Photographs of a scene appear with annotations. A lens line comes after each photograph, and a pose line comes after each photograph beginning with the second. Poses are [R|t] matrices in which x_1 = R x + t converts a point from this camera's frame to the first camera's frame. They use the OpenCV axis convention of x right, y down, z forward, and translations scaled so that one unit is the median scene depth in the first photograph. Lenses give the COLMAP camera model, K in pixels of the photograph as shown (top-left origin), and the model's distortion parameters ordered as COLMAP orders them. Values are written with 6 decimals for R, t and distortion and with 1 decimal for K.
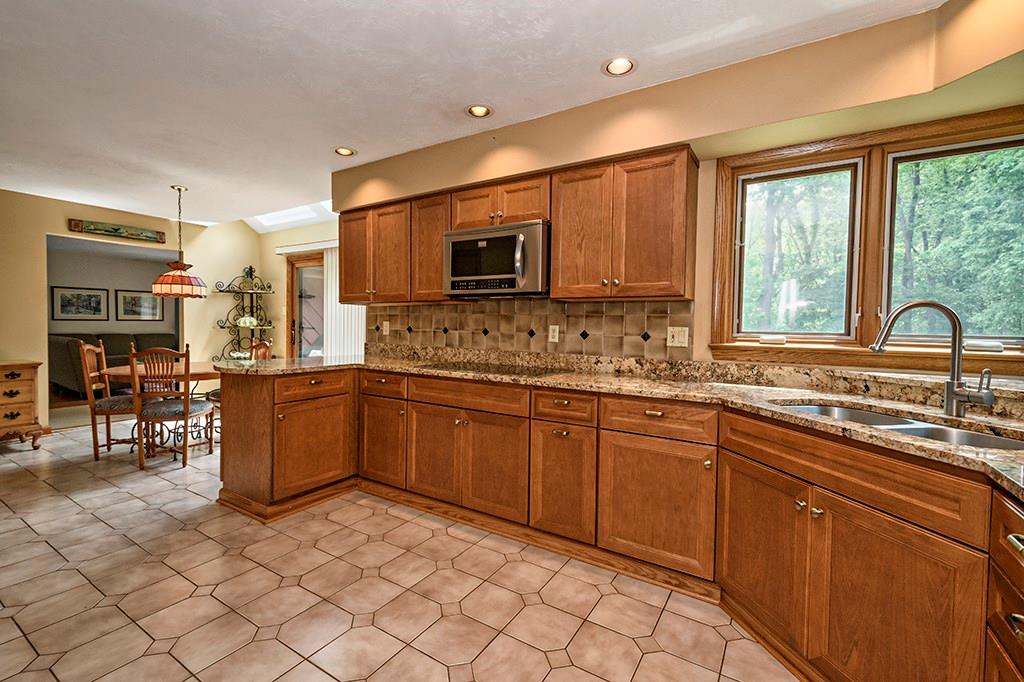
lens RADIAL K [[443.1, 0, 515.7], [0, 443.1, 337.8], [0, 0, 1]] dist [0.002379, 0.000131]
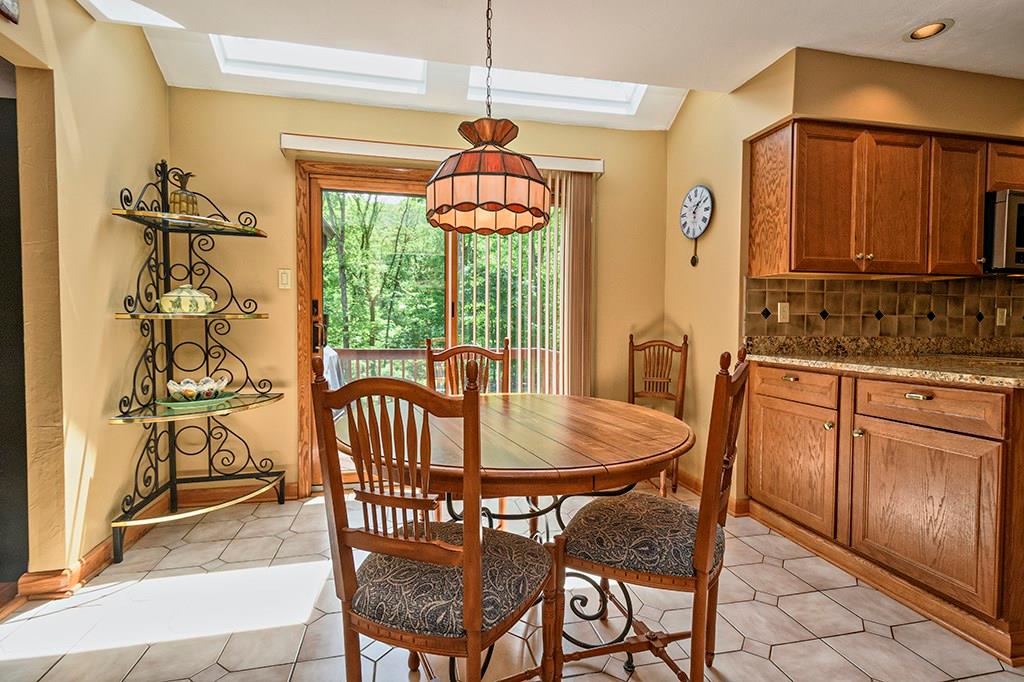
lens RADIAL K [[481.0, 0, 512.0], [0, 481.0, 341.0], [0, 0, 1]] dist [0.000650, -0.000736]
pose [[0.718033, -0.034343, 0.695162, -1.274547], [0.025638, 0.999409, 0.022892, -0.007648], [-0.695537, 0.001385, 0.718489, 0.900448]]
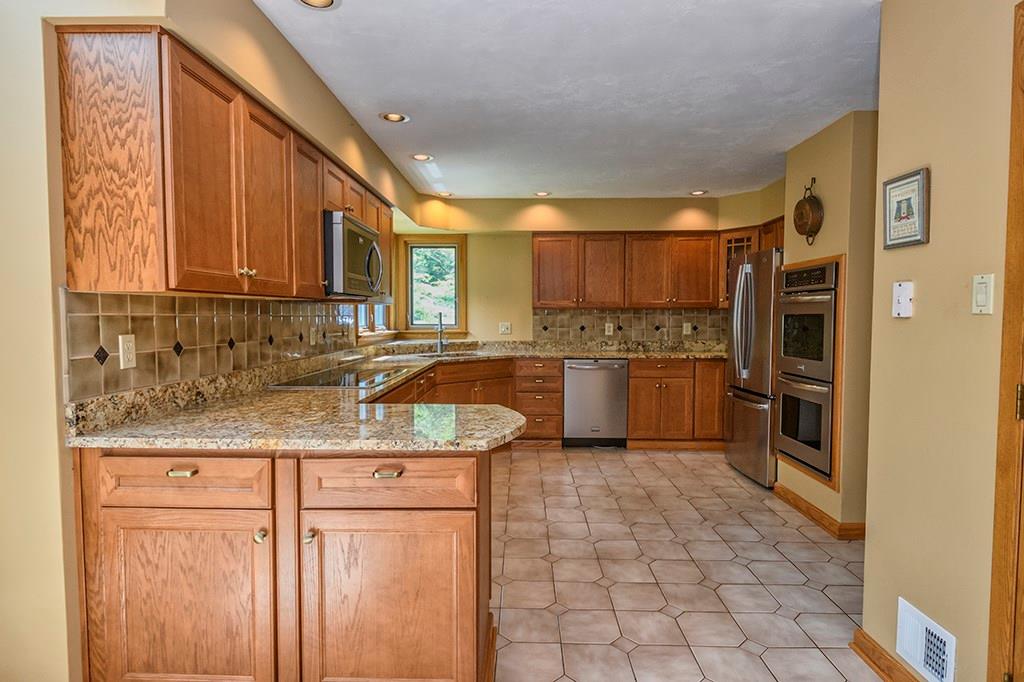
lens RADIAL K [[552.5, 0, 505.3], [0, 552.5, 341.5], [0, 0, 1]] dist [-0.002000, -0.000881]
pose [[-0.501178, -0.057201, 0.863452, -1.033374], [0.016838, 0.996979, 0.075820, -0.072861], [-0.865181, 0.052538, -0.498701, 1.121007]]
